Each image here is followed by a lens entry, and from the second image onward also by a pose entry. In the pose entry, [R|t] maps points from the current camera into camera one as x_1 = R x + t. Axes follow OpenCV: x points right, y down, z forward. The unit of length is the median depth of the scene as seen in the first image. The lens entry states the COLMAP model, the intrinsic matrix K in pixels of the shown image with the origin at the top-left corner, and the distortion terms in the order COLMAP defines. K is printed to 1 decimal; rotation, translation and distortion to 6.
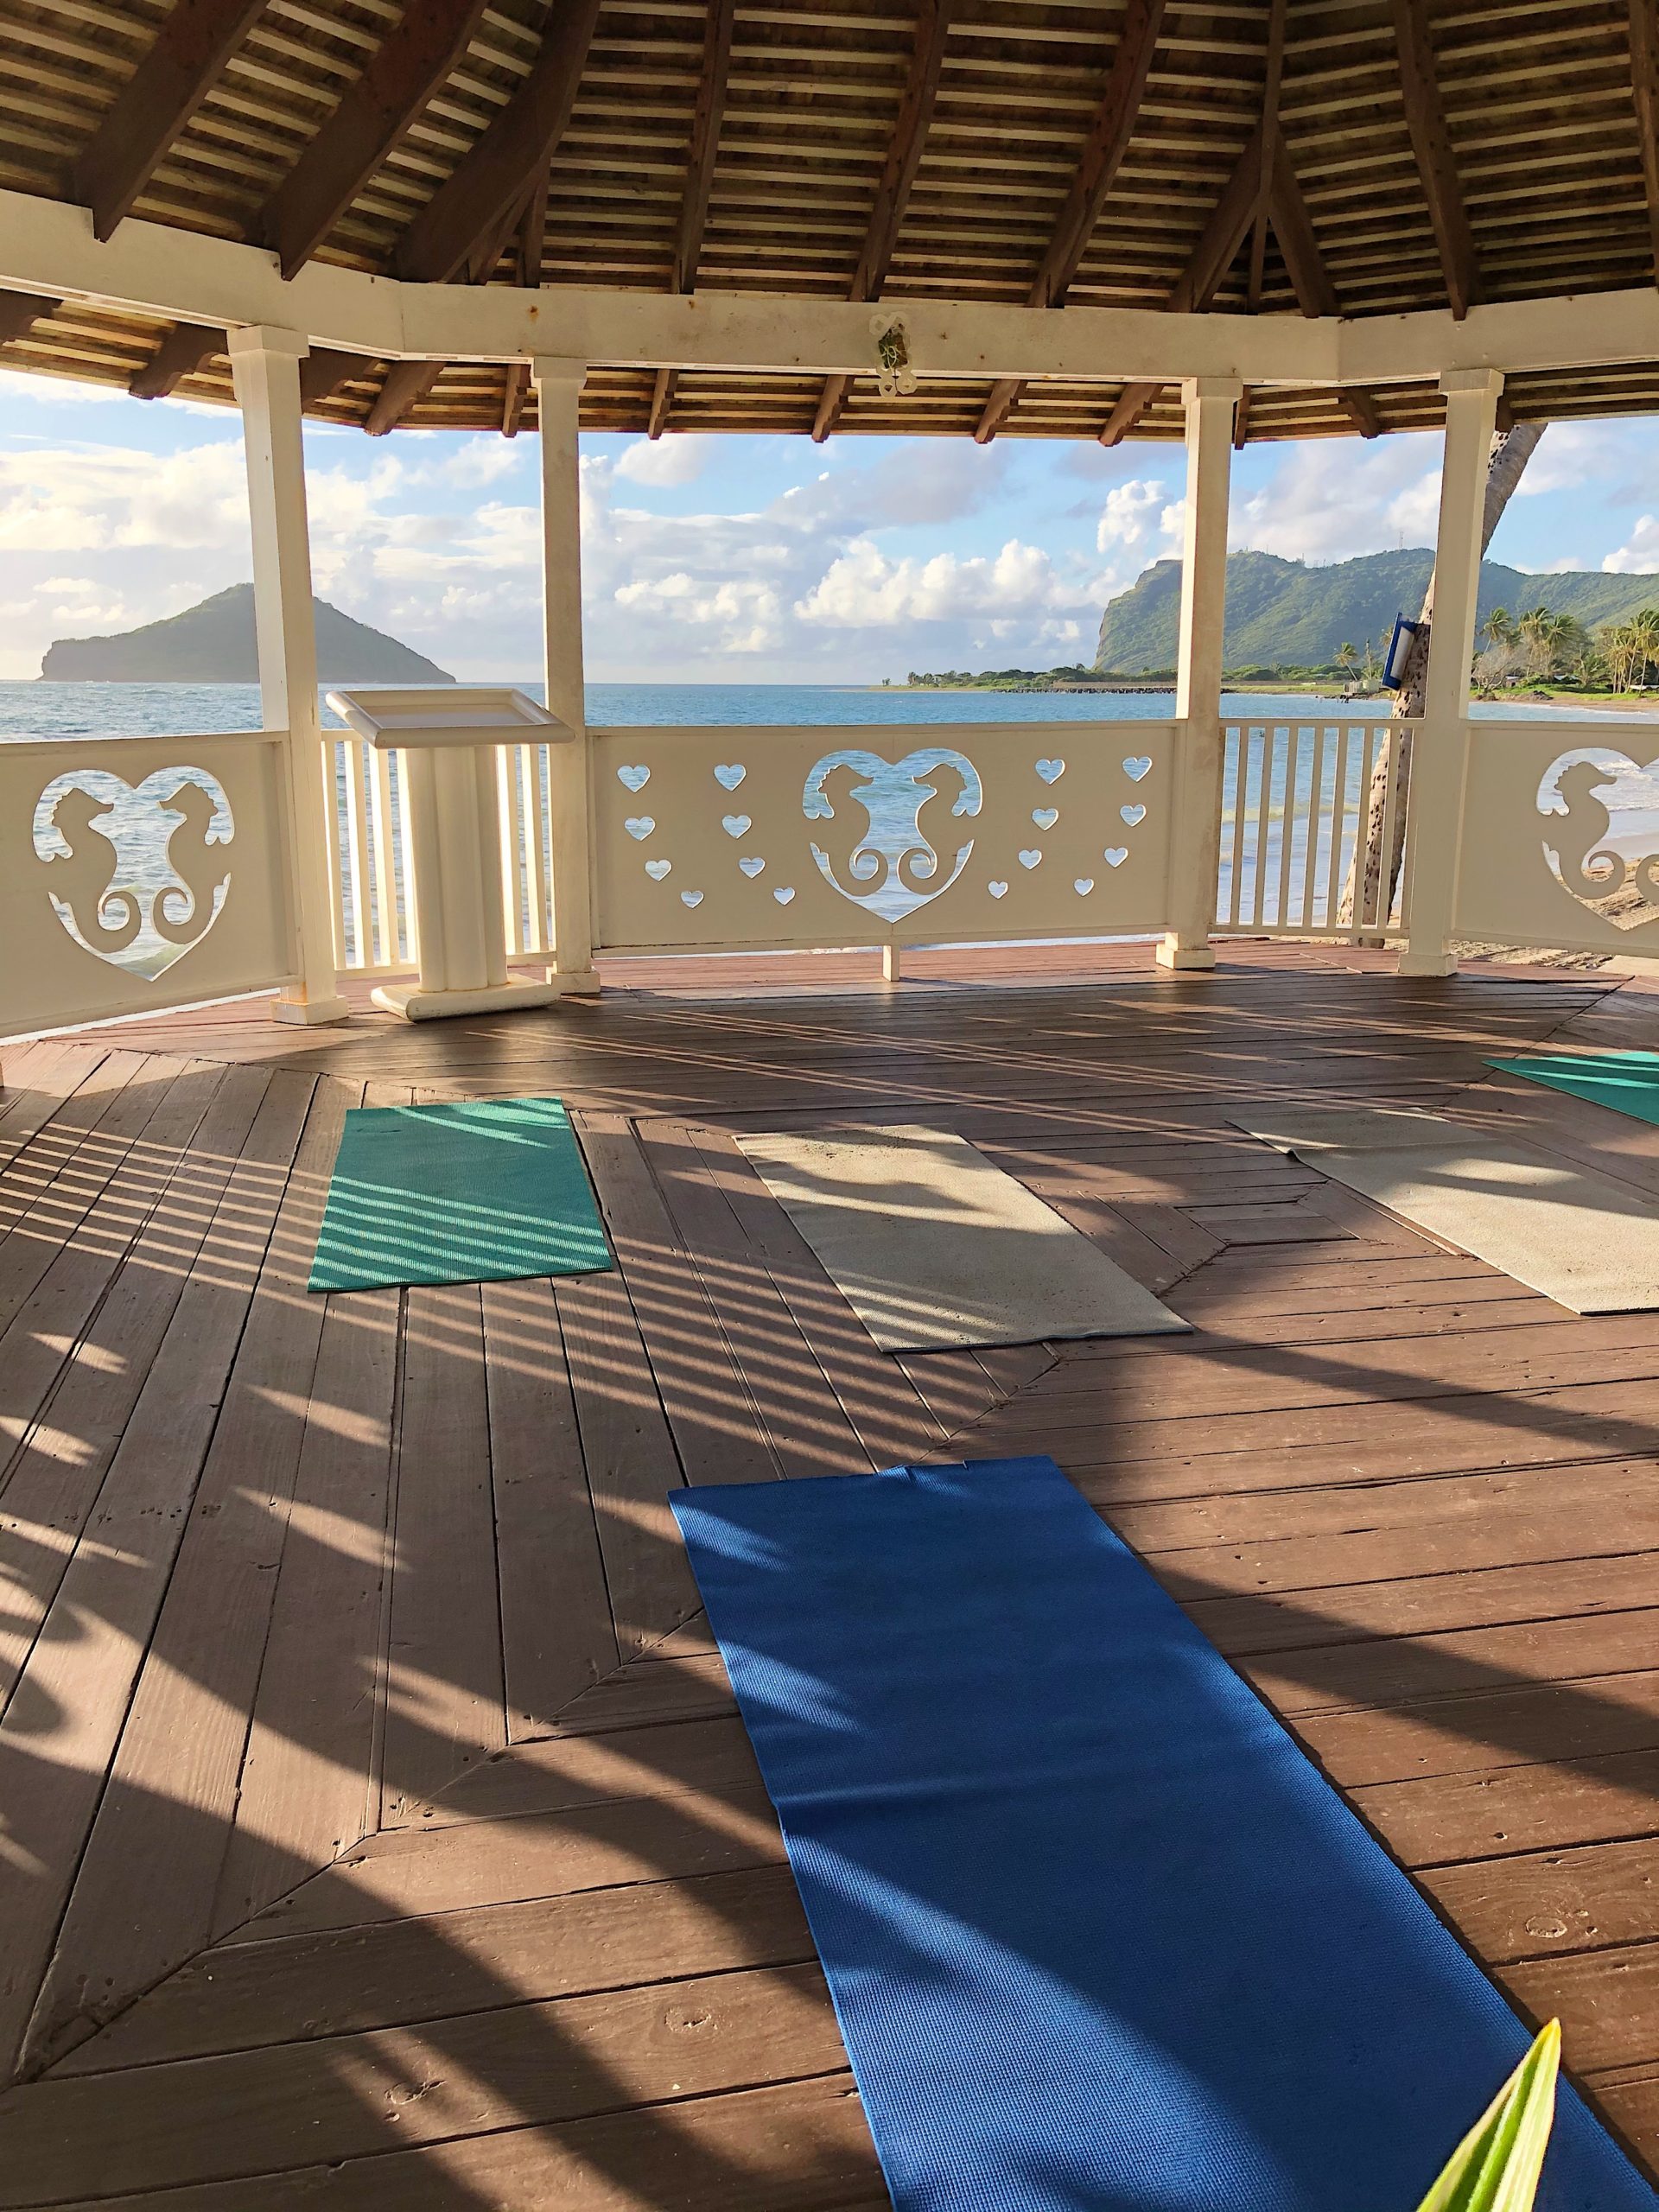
lens RADIAL K [[1806.4, 0, 828.8], [0, 1806.4, 1084.2], [0, 0, 1]] dist [0.031991, -0.010684]
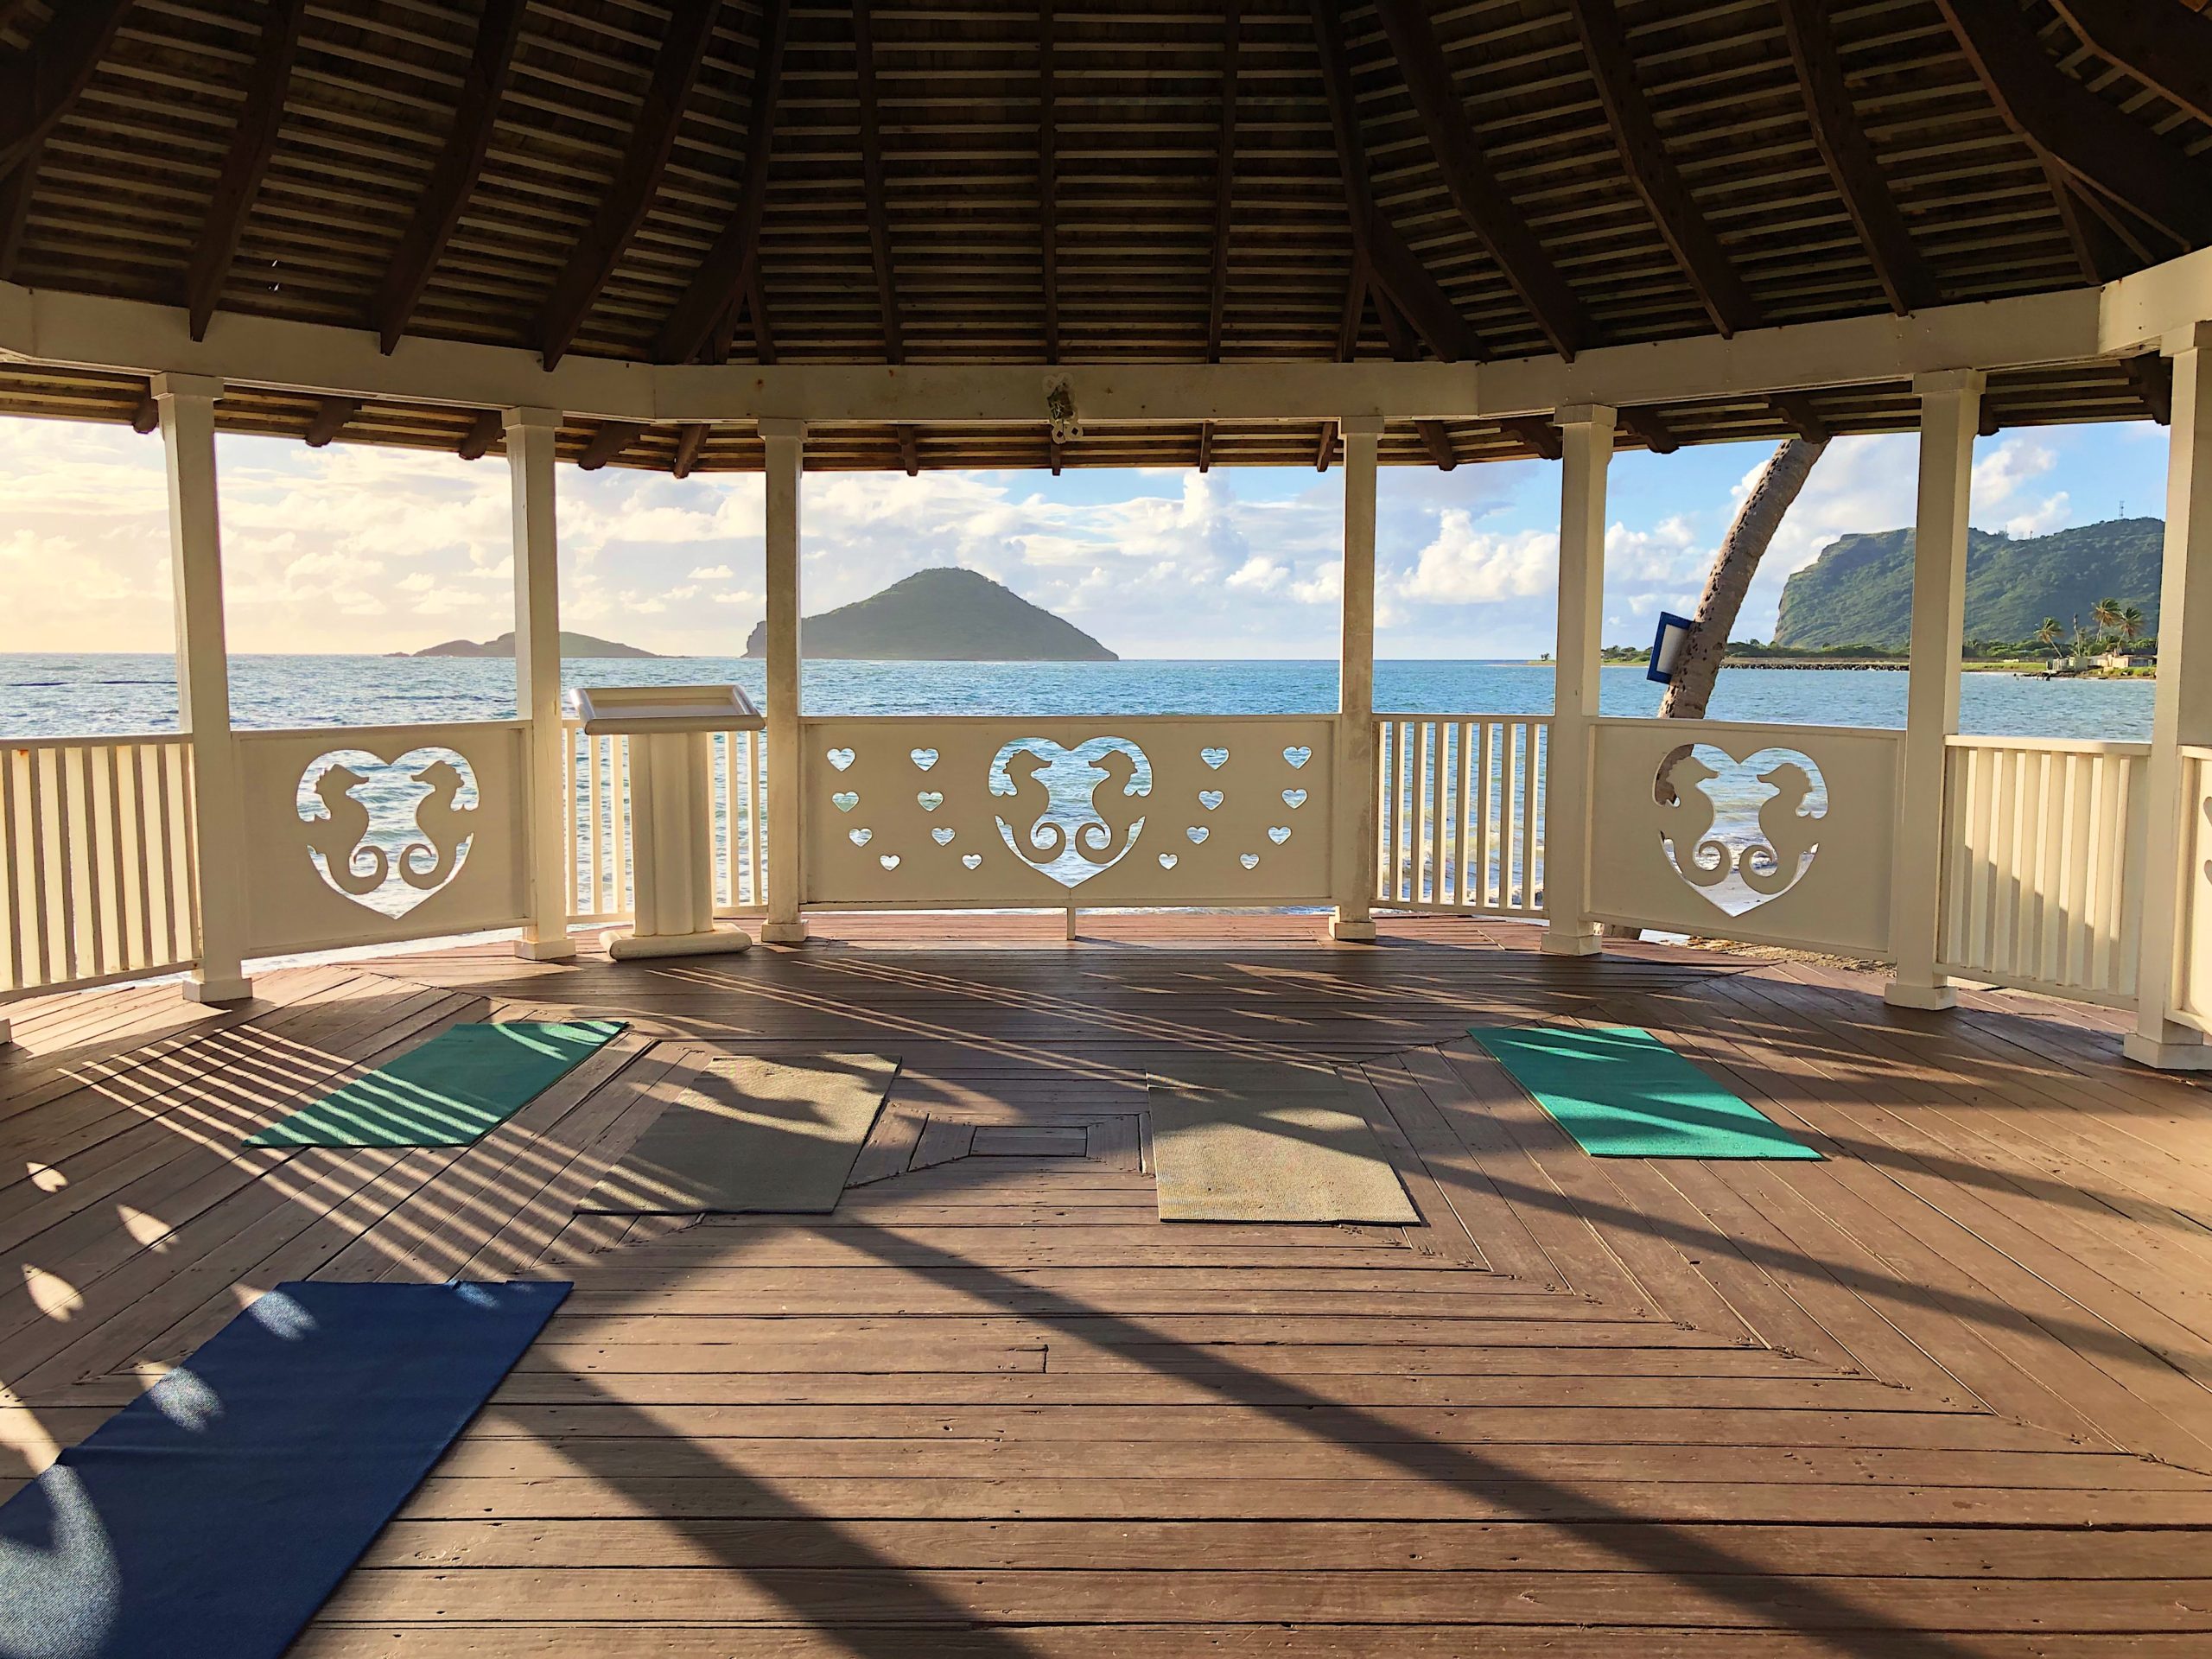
lens RADIAL K [[1814.7, 0, 1106.0], [0, 1814.7, 829.5], [0, 0, 1]] dist [0.067411, -0.179773]
pose [[0.978247, 0.020029, -0.206477, 0.327914], [-0.045527, 0.991791, -0.119493, 0.008483], [0.202388, 0.126293, 0.971128, -0.107827]]
